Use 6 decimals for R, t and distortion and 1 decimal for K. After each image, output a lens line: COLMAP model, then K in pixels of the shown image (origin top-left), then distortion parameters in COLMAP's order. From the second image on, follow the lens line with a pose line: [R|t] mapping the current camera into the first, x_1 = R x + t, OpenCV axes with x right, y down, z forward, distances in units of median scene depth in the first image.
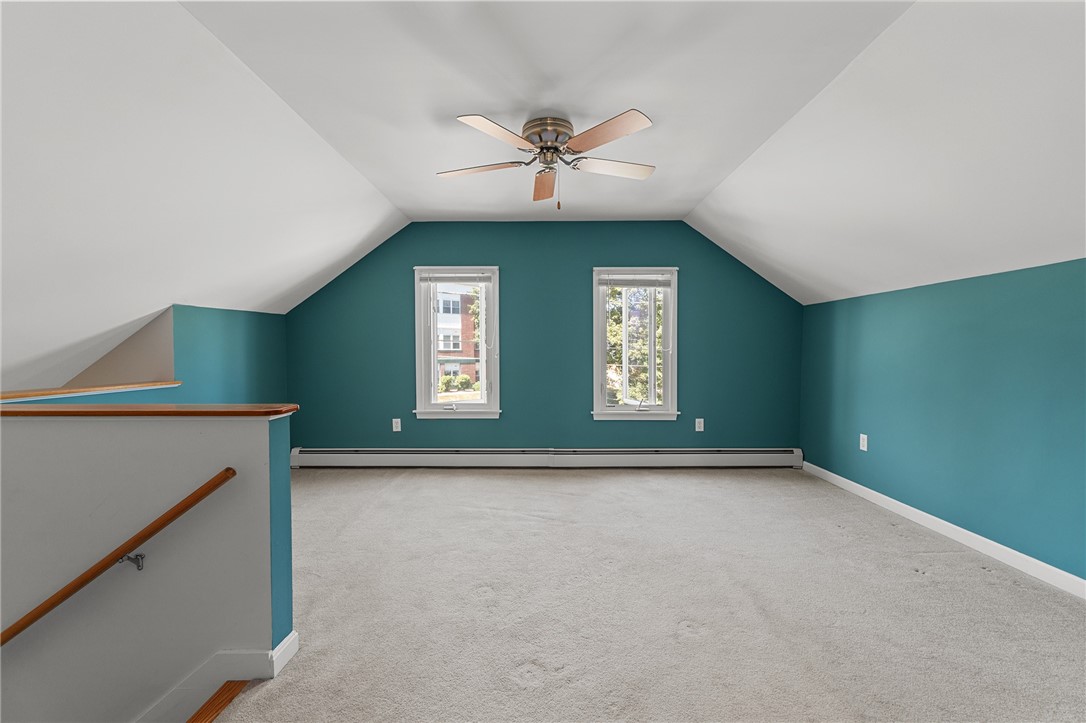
lens RADIAL K [[457.0, 0, 543.0], [0, 457.0, 361.5], [0, 0, 1]] dist [0.005069, 0.000148]
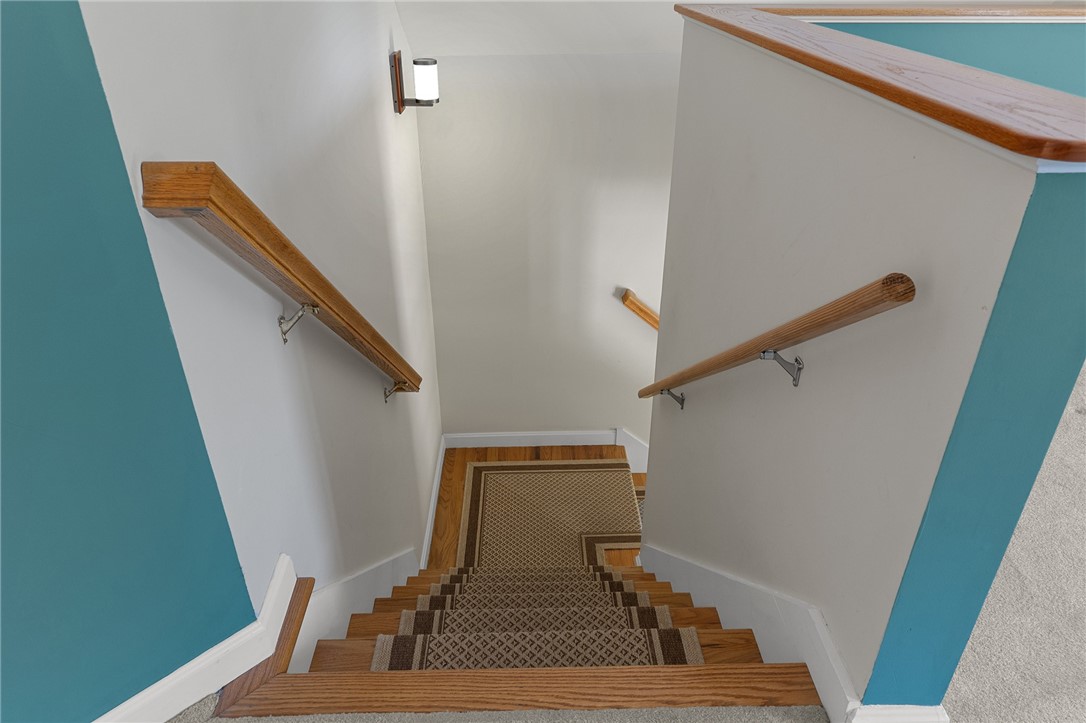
lens RADIAL K [[729.9, 0, 543.0], [0, 729.9, 361.5], [0, 0, 1]] dist [0.004463, 0.000487]
pose [[0.043641, 0.495251, -0.867653, -0.060490], [-0.024460, 0.868750, 0.494647, 0.005273], [0.998748, -0.000364, 0.050027, 0.246408]]
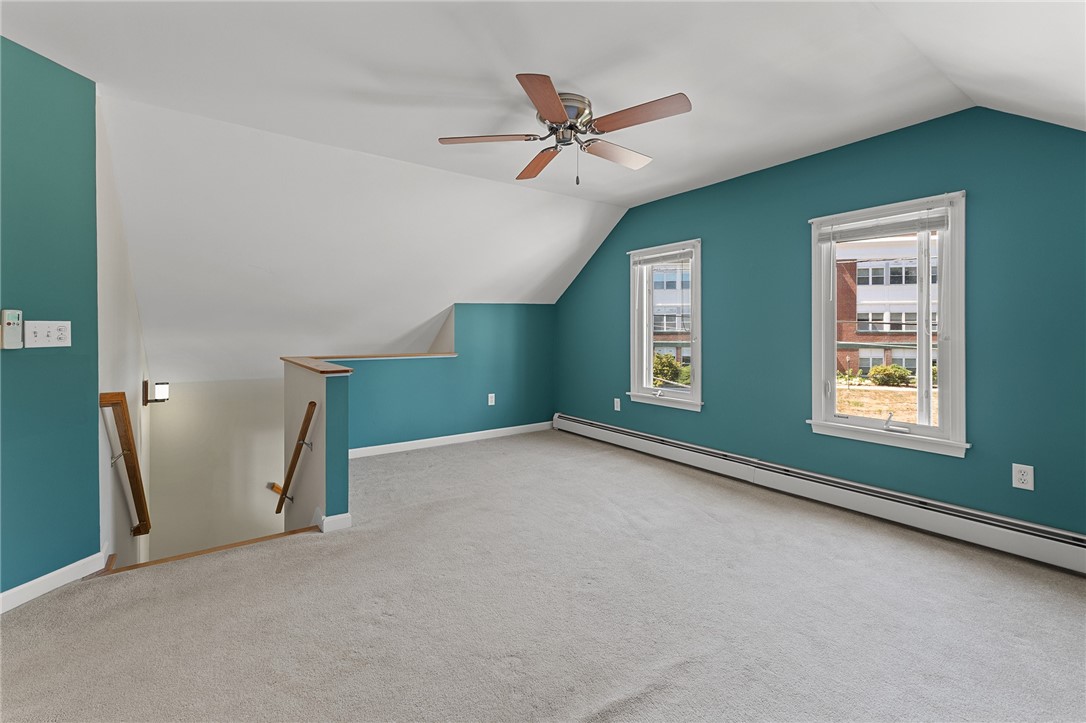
lens RADIAL K [[471.2, 0, 542.7], [0, 471.2, 331.8], [0, 0, 1]] dist [0.008415, 0.000251]
pose [[0.593341, 0.001264, -0.804950, 0.458863], [-0.020322, 0.999704, -0.013410, -0.010181], [0.804695, 0.024315, 0.593191, 0.224104]]
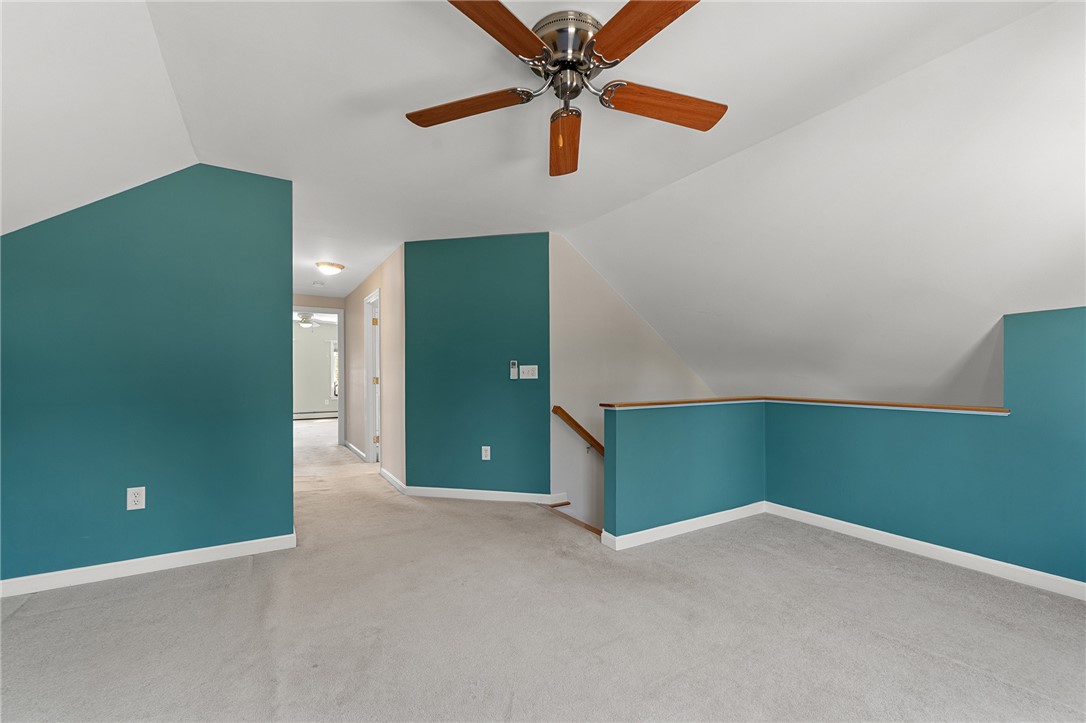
lens RADIAL K [[464.7, 0, 543.1], [0, 464.7, 368.8], [0, 0, 1]] dist [-0.000012, 0.000008]
pose [[-0.846261, -0.000383, -0.532768, 0.239674], [-0.009043, 0.999866, 0.013646, -0.023999], [0.532691, 0.016366, -0.846151, 0.919017]]
